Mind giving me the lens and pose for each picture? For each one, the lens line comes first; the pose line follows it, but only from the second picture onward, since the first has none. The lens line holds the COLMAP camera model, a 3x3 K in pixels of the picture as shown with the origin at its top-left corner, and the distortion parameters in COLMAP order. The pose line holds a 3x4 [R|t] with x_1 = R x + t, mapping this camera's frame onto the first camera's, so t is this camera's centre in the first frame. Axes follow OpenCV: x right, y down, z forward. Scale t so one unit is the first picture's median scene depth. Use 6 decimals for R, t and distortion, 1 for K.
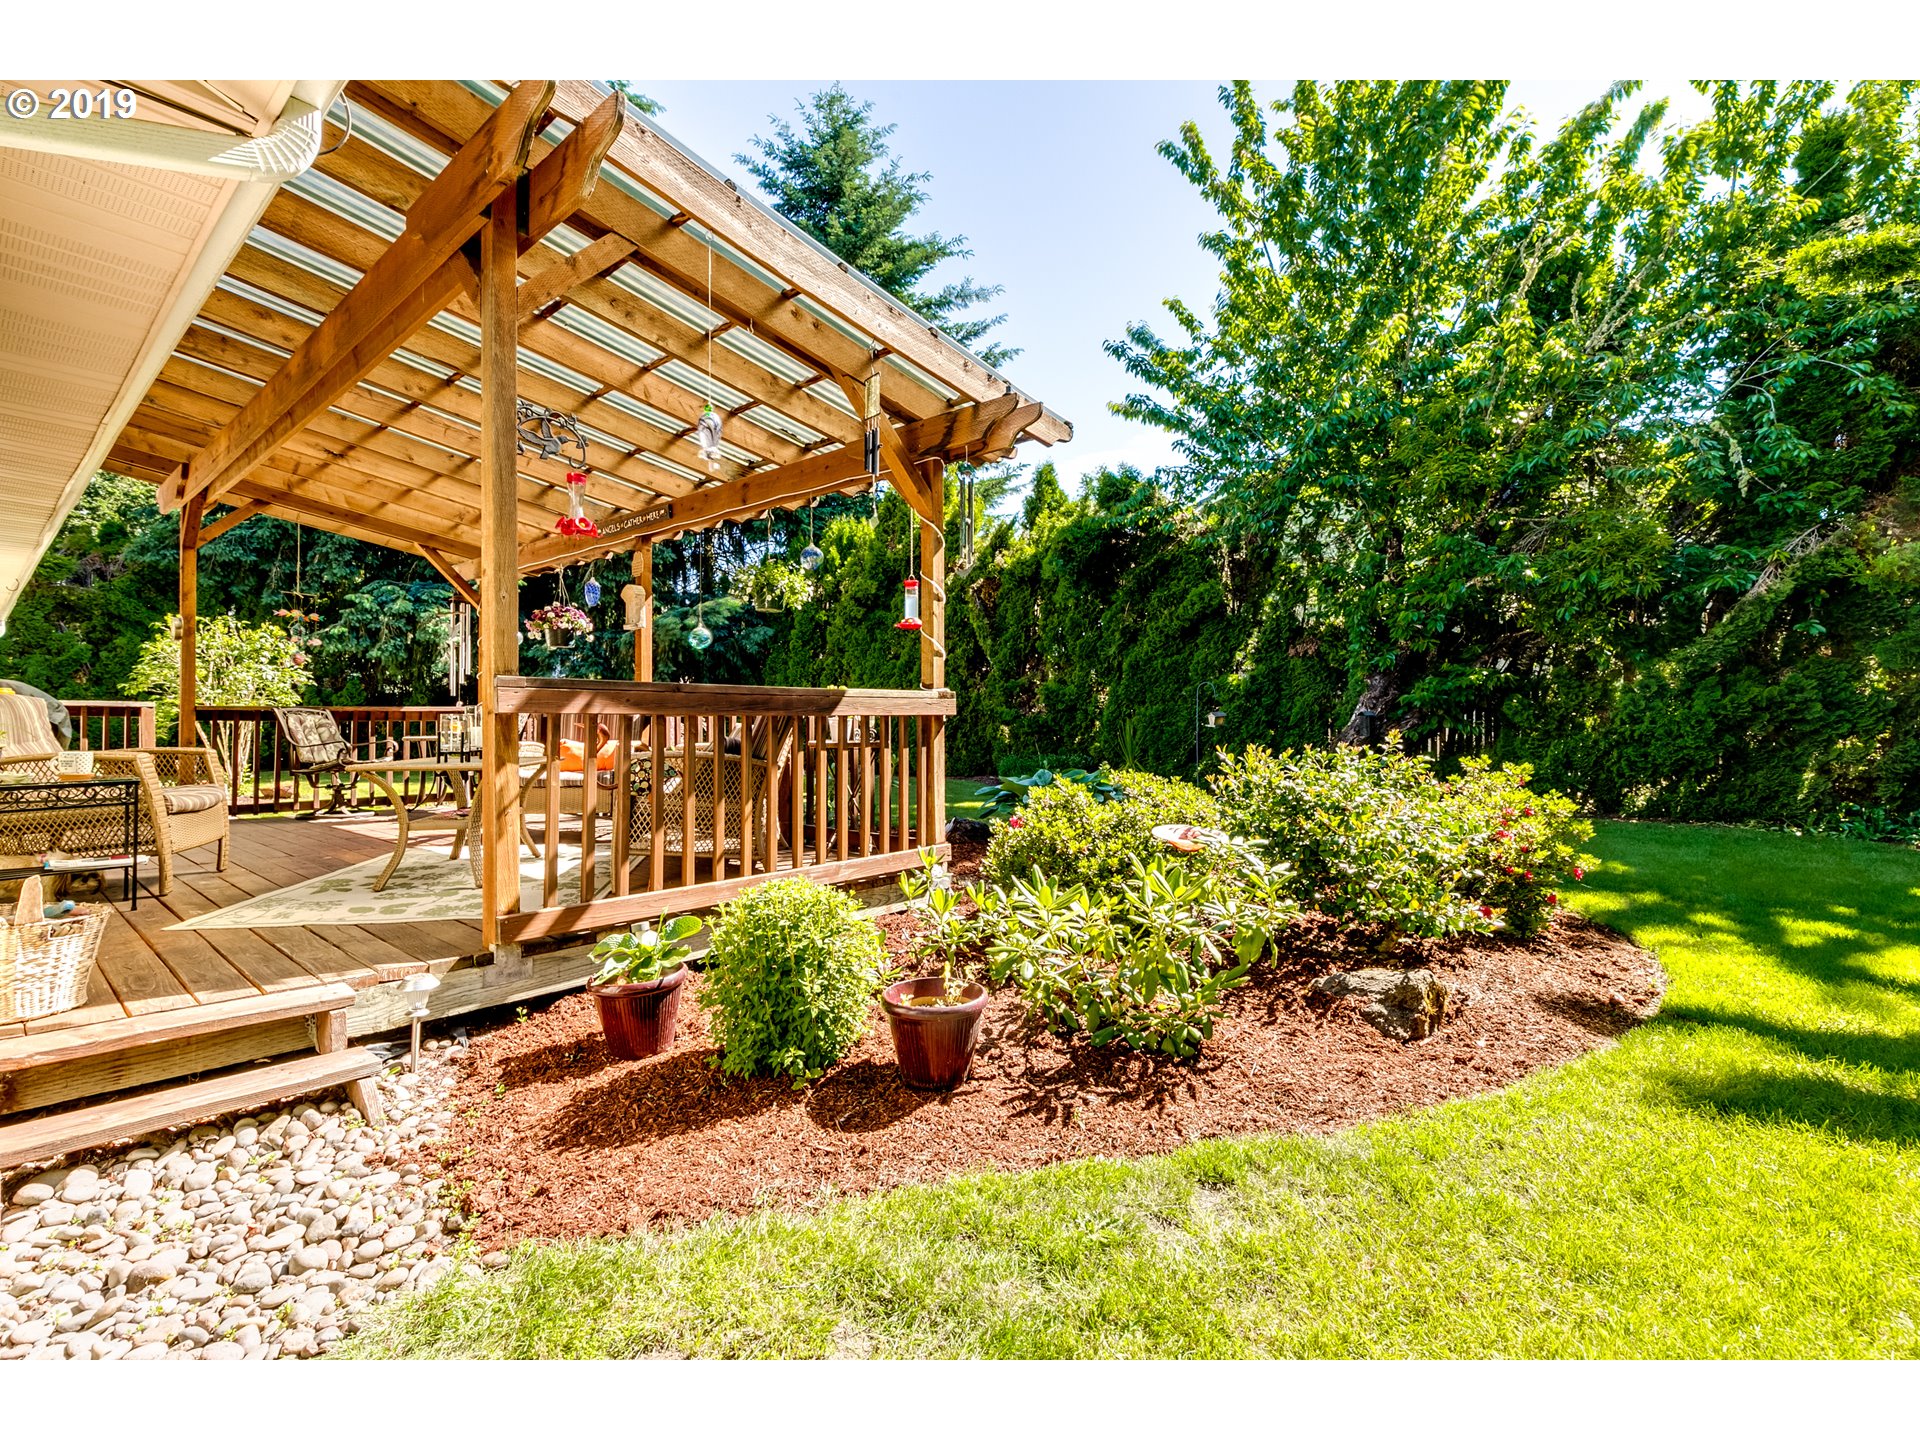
lens RADIAL K [[840.3, 0, 929.6], [0, 840.3, 714.7], [0, 0, 1]] dist [-0.002021, -0.000327]
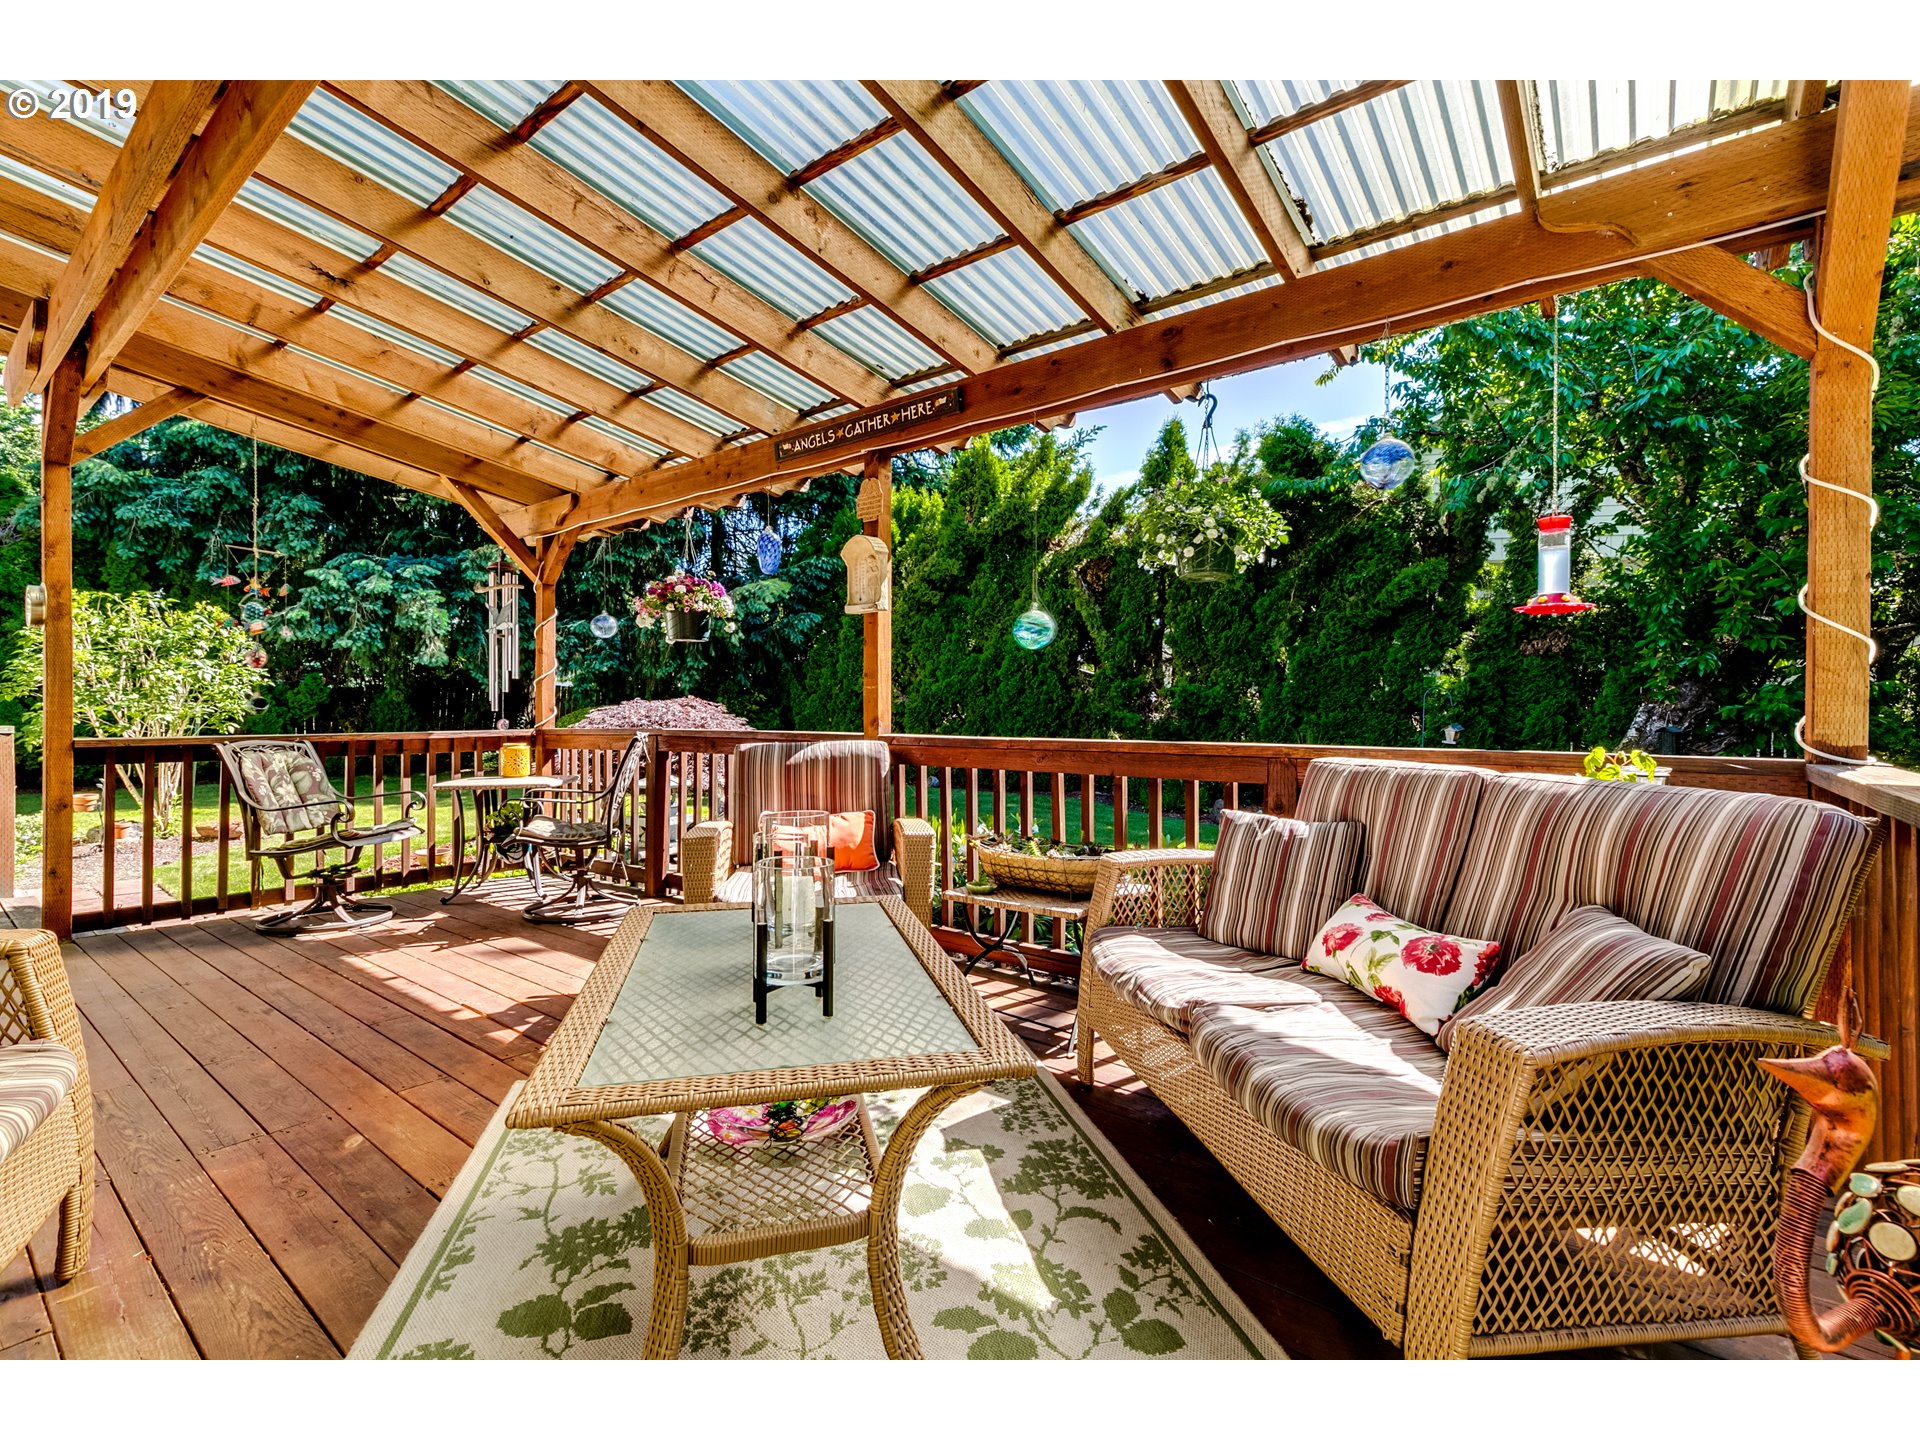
lens RADIAL K [[862.9, 0, 952.9], [0, 862.9, 716.6], [0, 0, 1]] dist [0.007282, -0.000190]
pose [[0.999099, 0.002147, 0.042398, -0.177935], [-0.002636, 0.999930, 0.011491, -0.020934], [-0.042370, -0.011593, 0.999035, 0.226835]]
